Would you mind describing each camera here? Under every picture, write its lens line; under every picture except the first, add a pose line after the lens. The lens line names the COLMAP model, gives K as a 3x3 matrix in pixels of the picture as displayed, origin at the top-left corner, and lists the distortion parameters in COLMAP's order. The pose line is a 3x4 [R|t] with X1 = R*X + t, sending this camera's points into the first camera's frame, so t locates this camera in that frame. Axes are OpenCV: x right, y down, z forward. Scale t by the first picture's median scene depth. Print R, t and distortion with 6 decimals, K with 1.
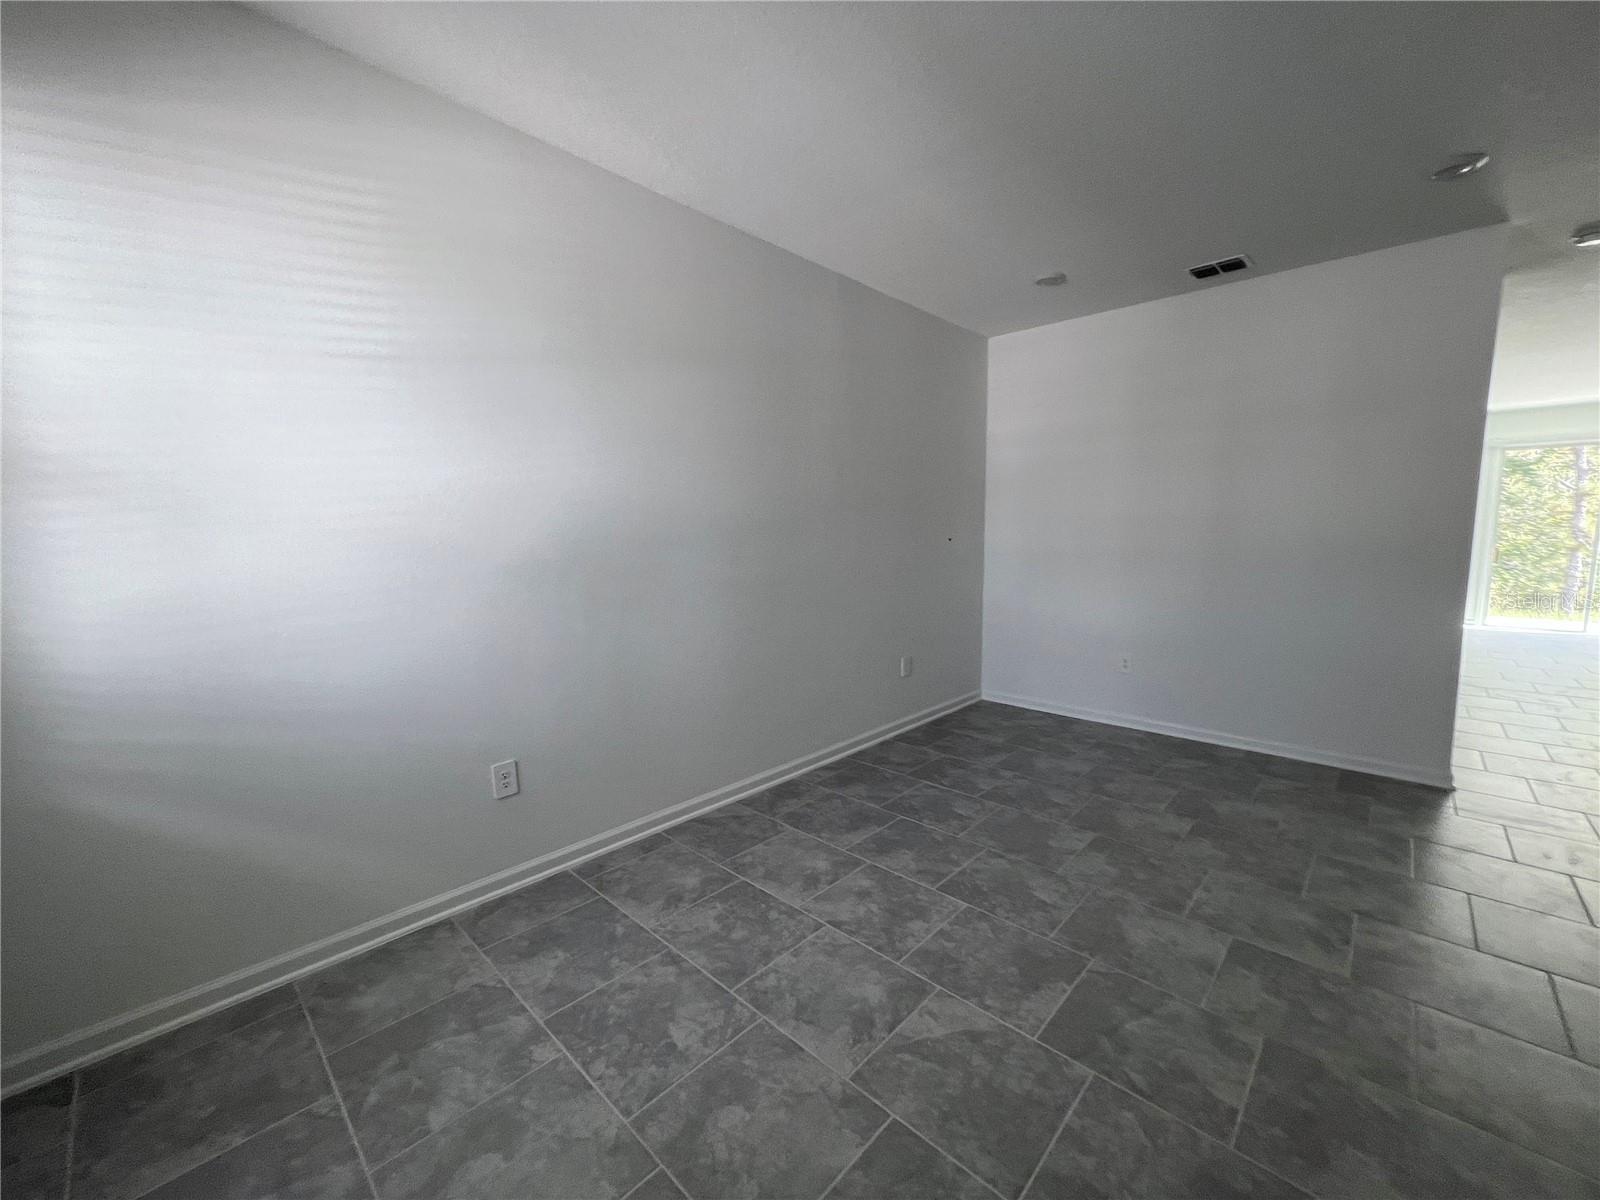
lens RADIAL K [[628.3, 0, 789.8], [0, 628.3, 608.7], [0, 0, 1]] dist [0.002268, 0.000159]
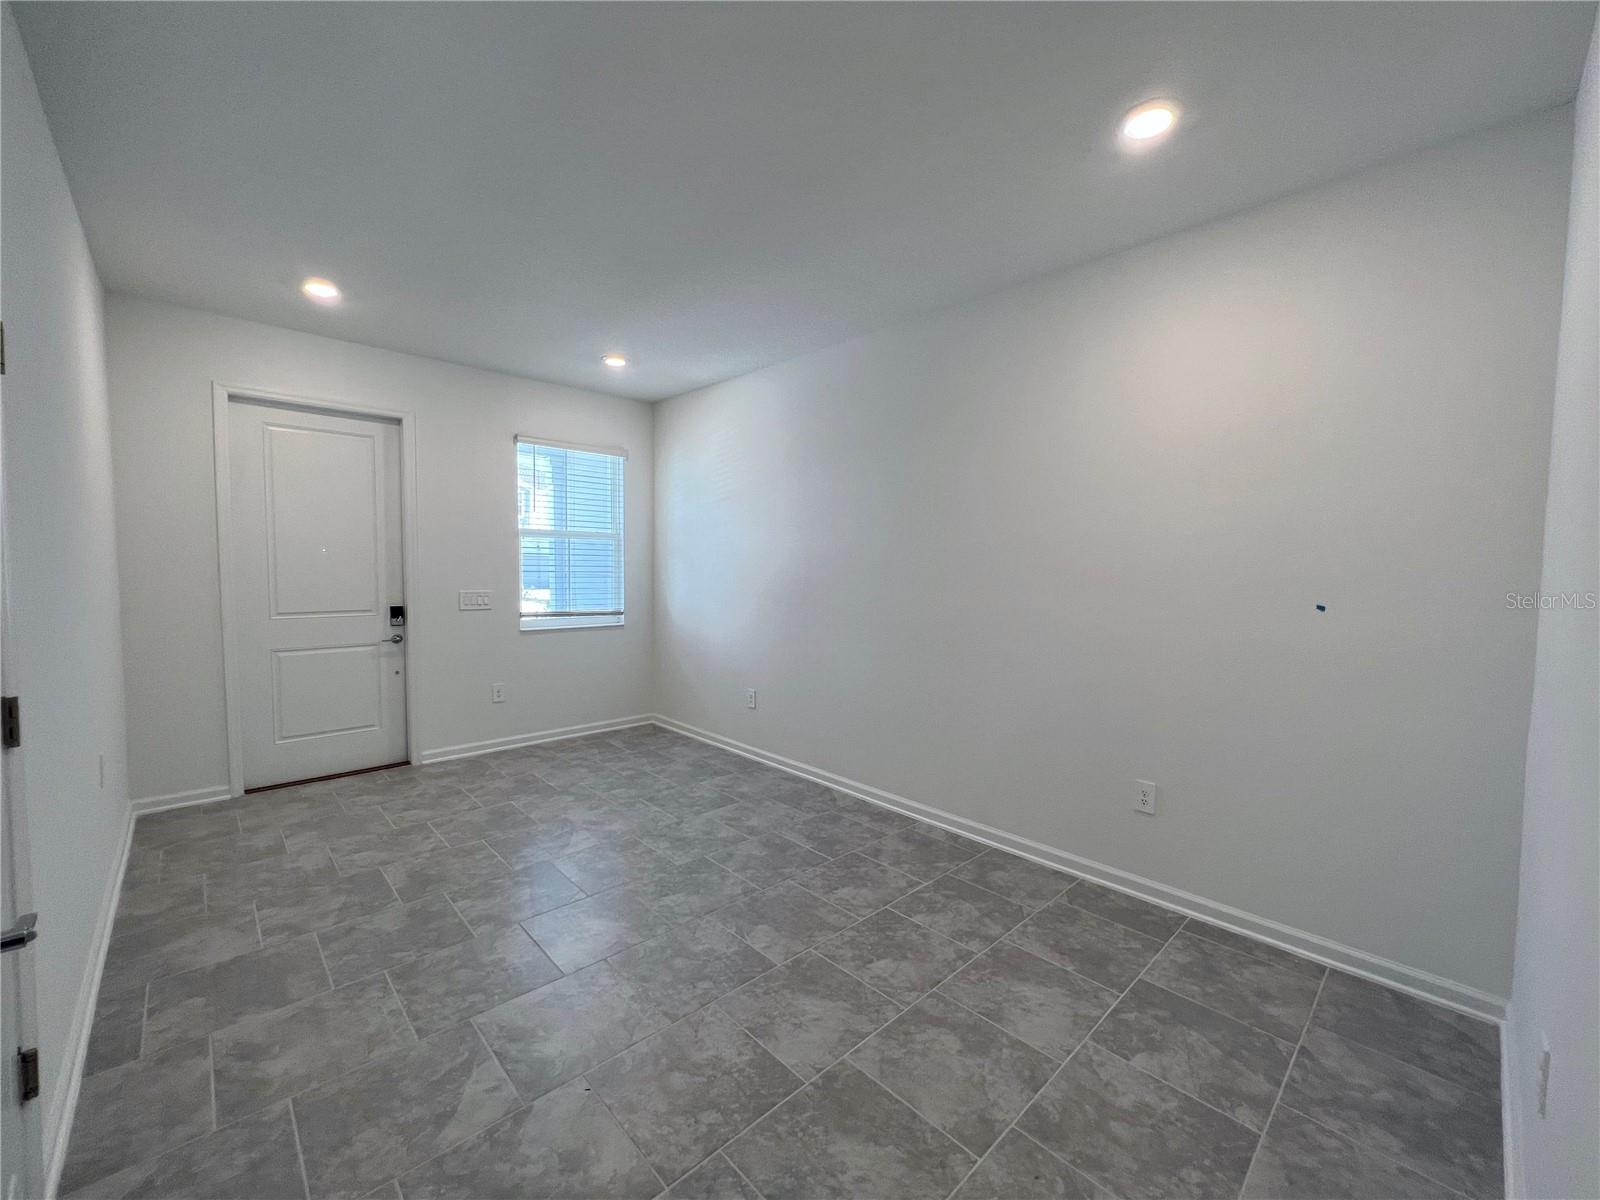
lens RADIAL K [[644.2, 0, 805.9], [0, 644.2, 598.9], [0, 0, 1]] dist [-0.001051, 0.001607]
pose [[-0.035126, 0.056262, -0.997798, 1.263999], [-0.138444, 0.988514, 0.060612, -0.144401], [0.989747, 0.140268, -0.026933, 0.995494]]
